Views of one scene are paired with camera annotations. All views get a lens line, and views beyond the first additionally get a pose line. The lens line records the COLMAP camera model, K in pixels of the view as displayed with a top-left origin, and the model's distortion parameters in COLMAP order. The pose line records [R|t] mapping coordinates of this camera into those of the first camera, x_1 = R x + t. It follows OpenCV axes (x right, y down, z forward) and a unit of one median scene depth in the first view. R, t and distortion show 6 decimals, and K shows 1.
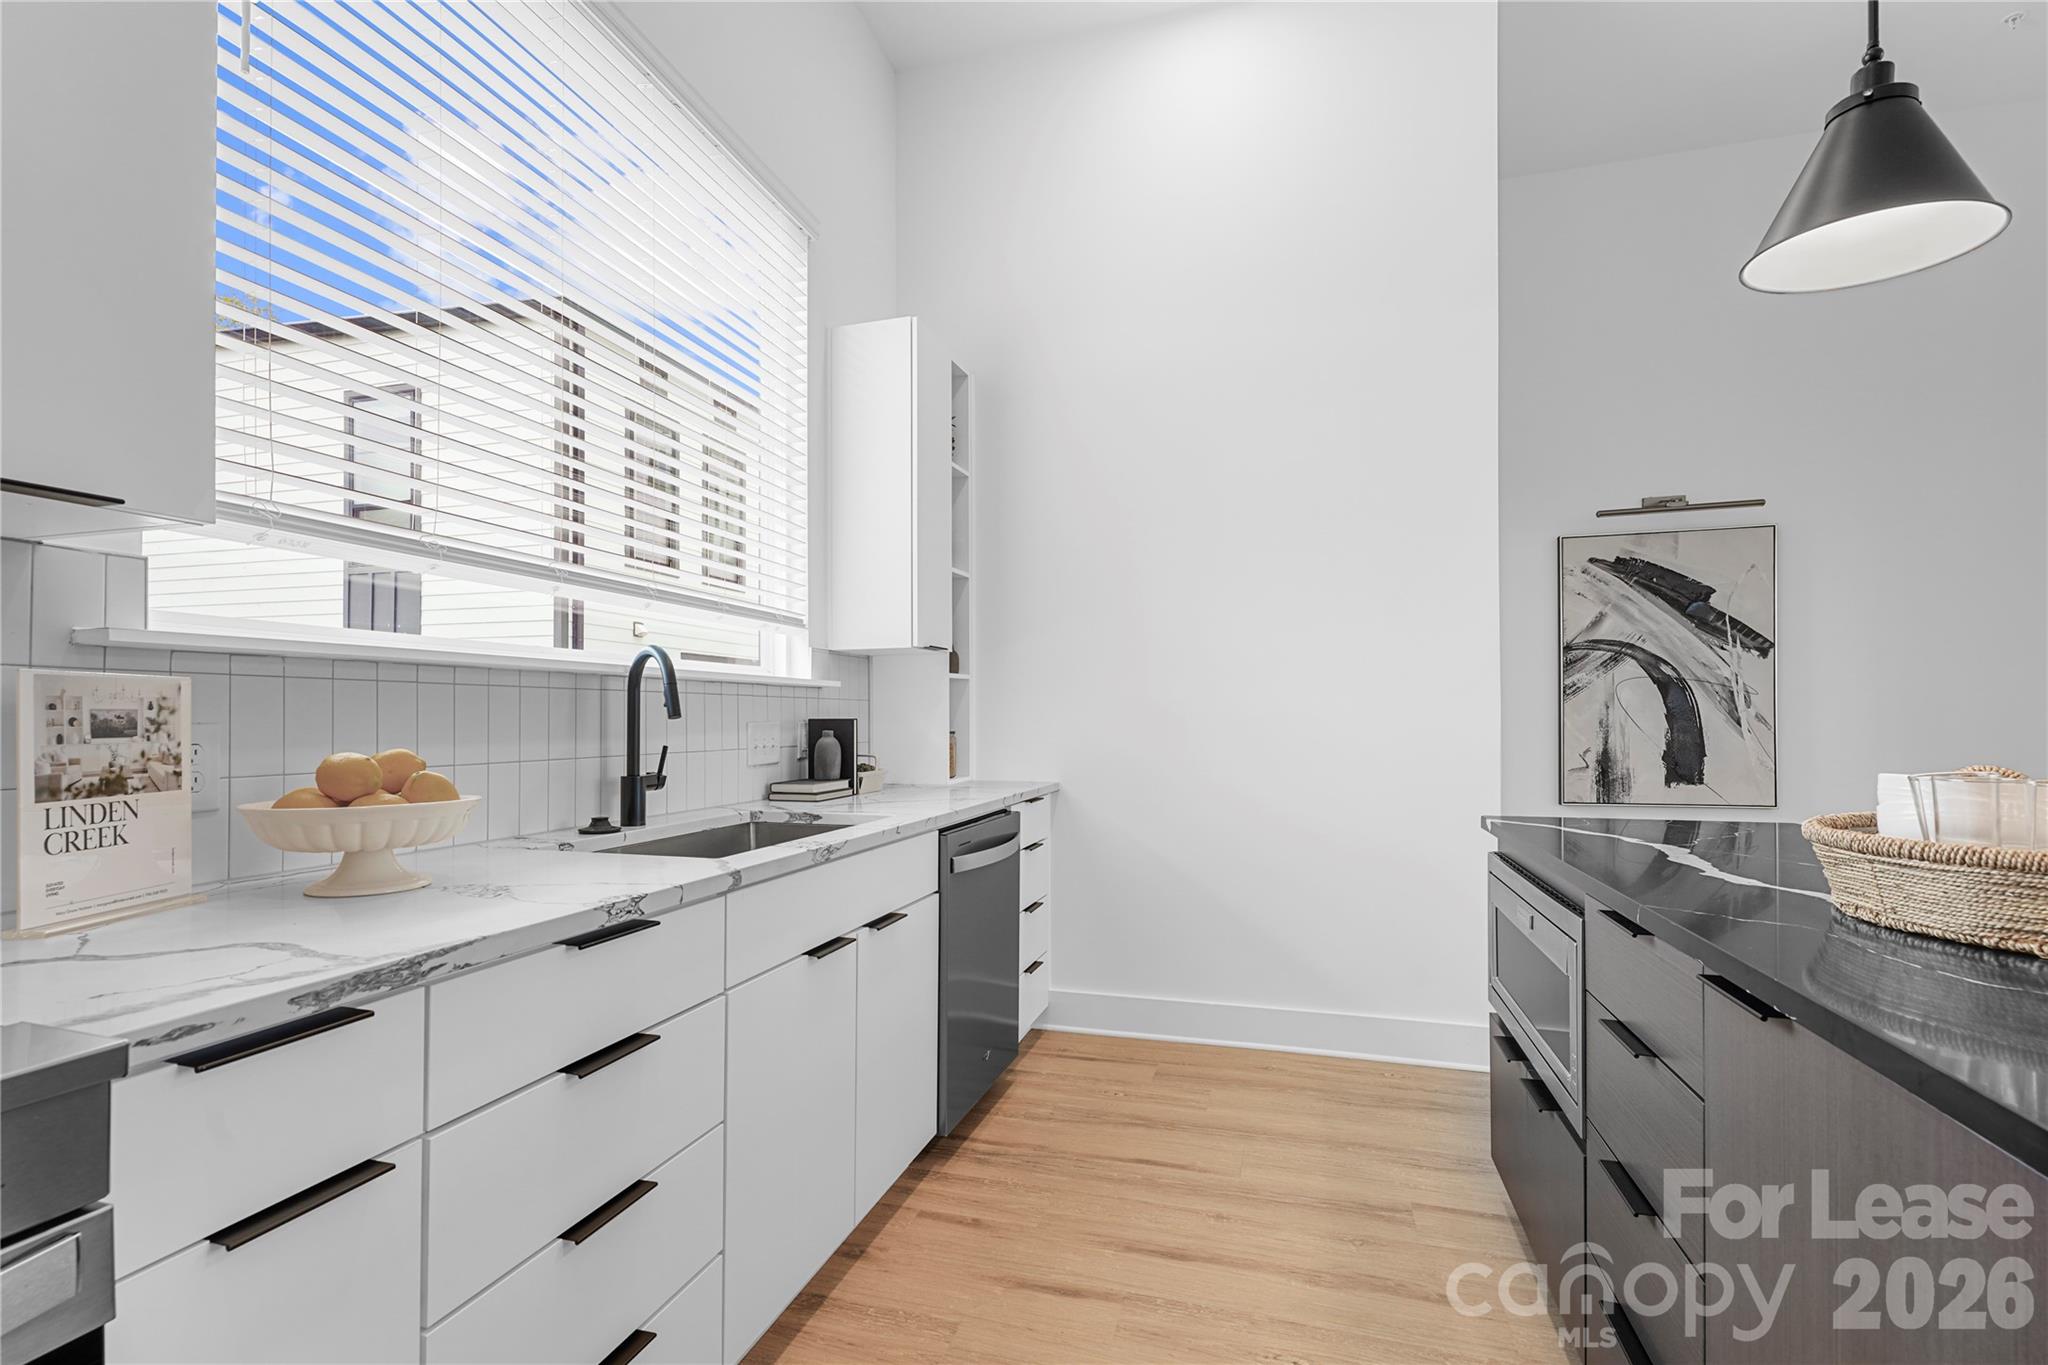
lens RADIAL K [[940.4, 0, 1022.4], [0, 940.4, 692.4], [0, 0, 1]] dist [0.002594, -0.000151]
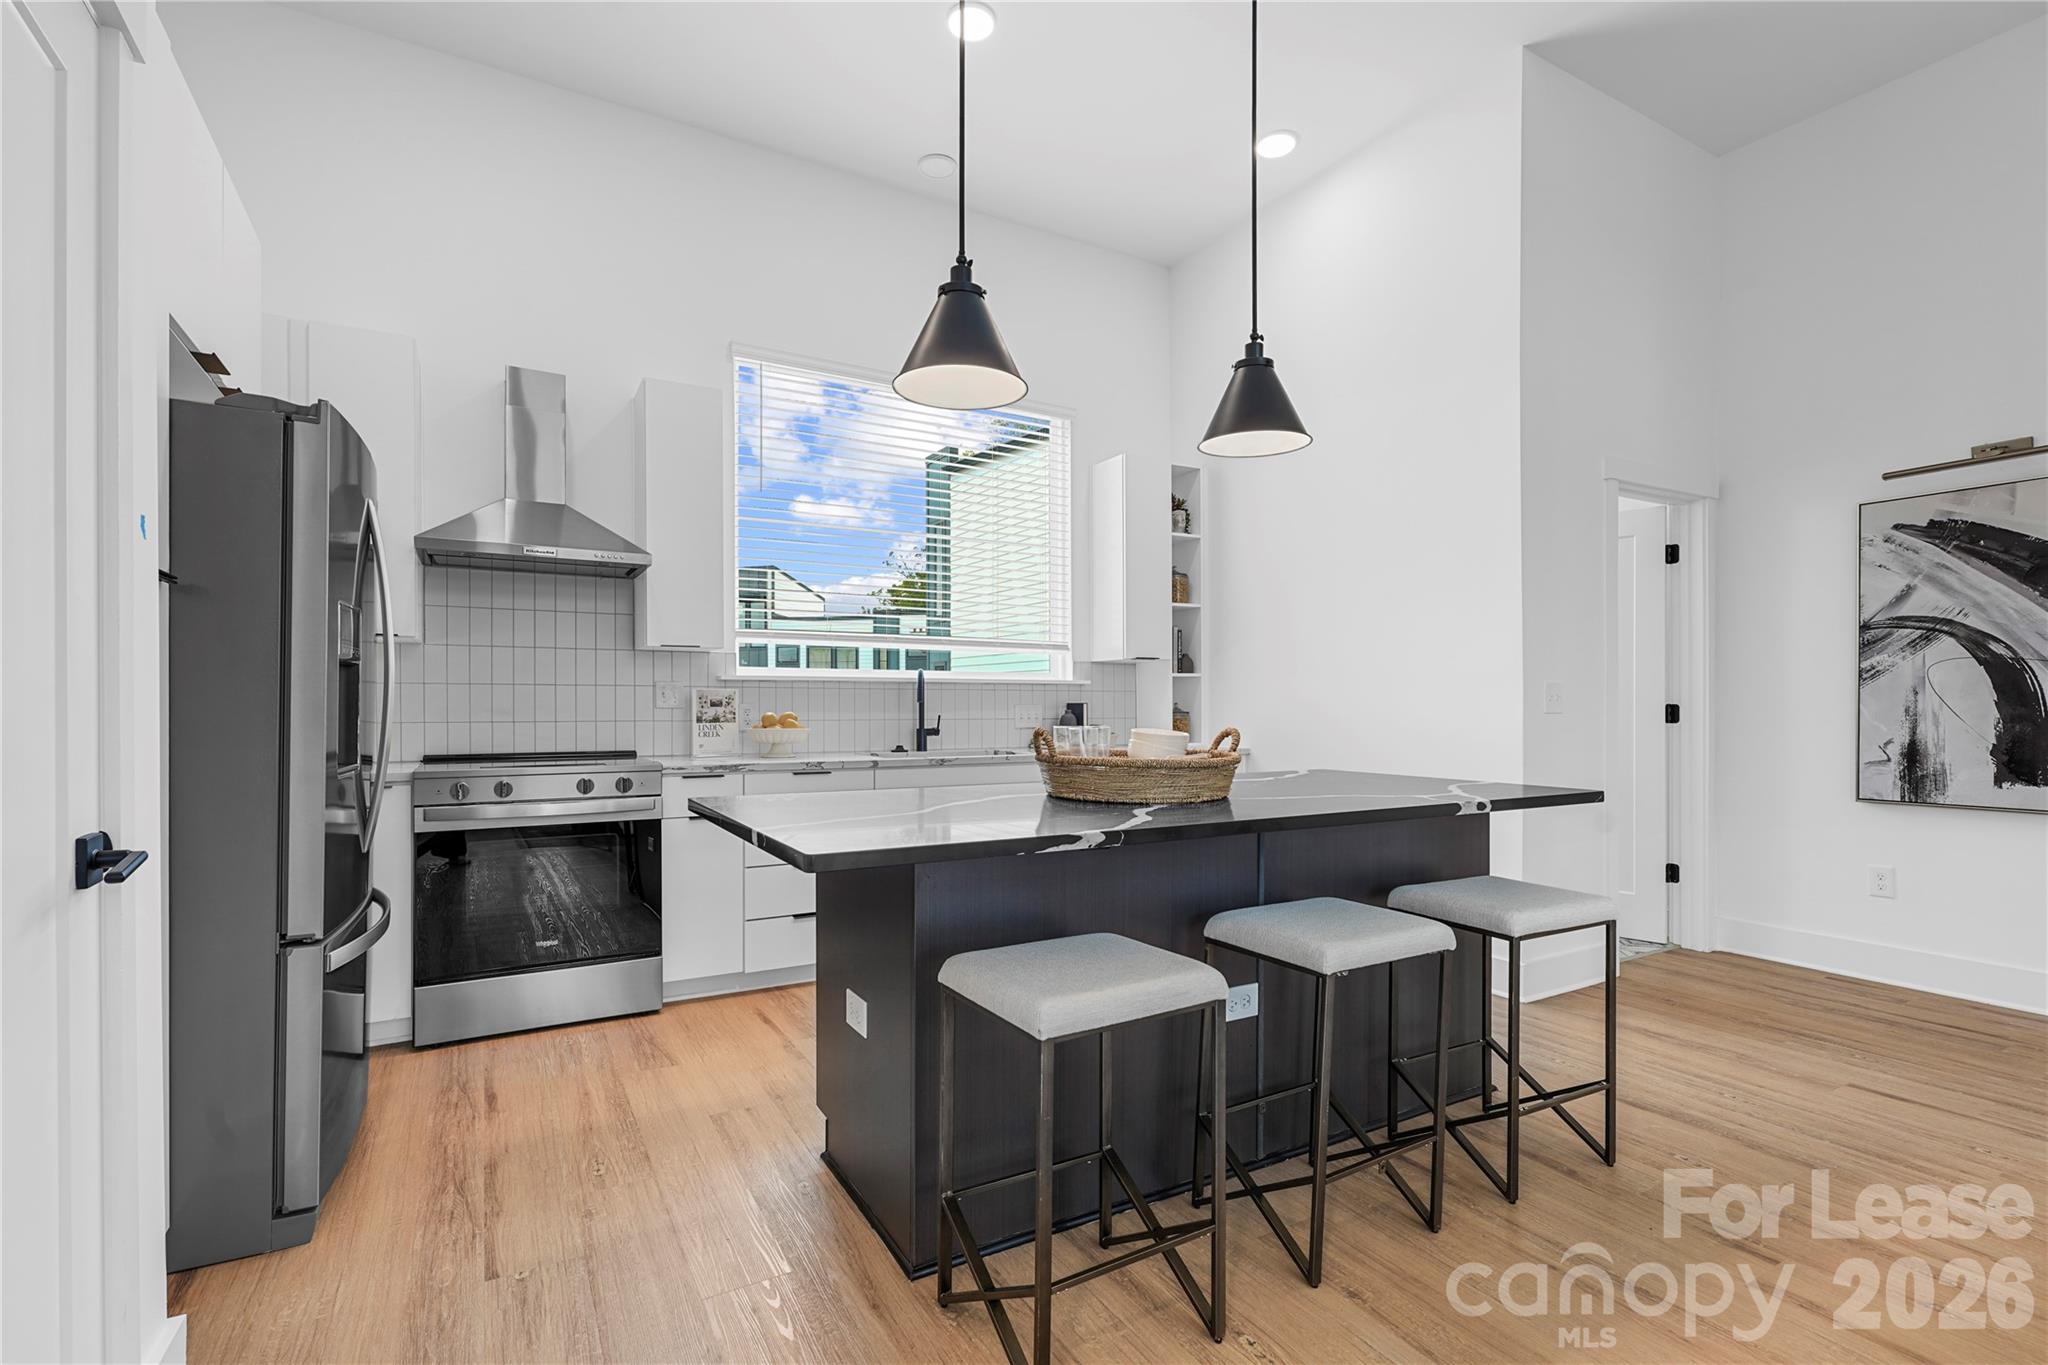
lens RADIAL K [[940.4, 0, 1019.7], [0, 940.4, 696.1], [0, 0, 1]] dist [0.002594, -0.000151]
pose [[0.728246, -0.003960, -0.685305, 0.619898], [0.014987, 0.999836, 0.010150, -0.002838], [0.685152, -0.017662, 0.728186, -0.215004]]
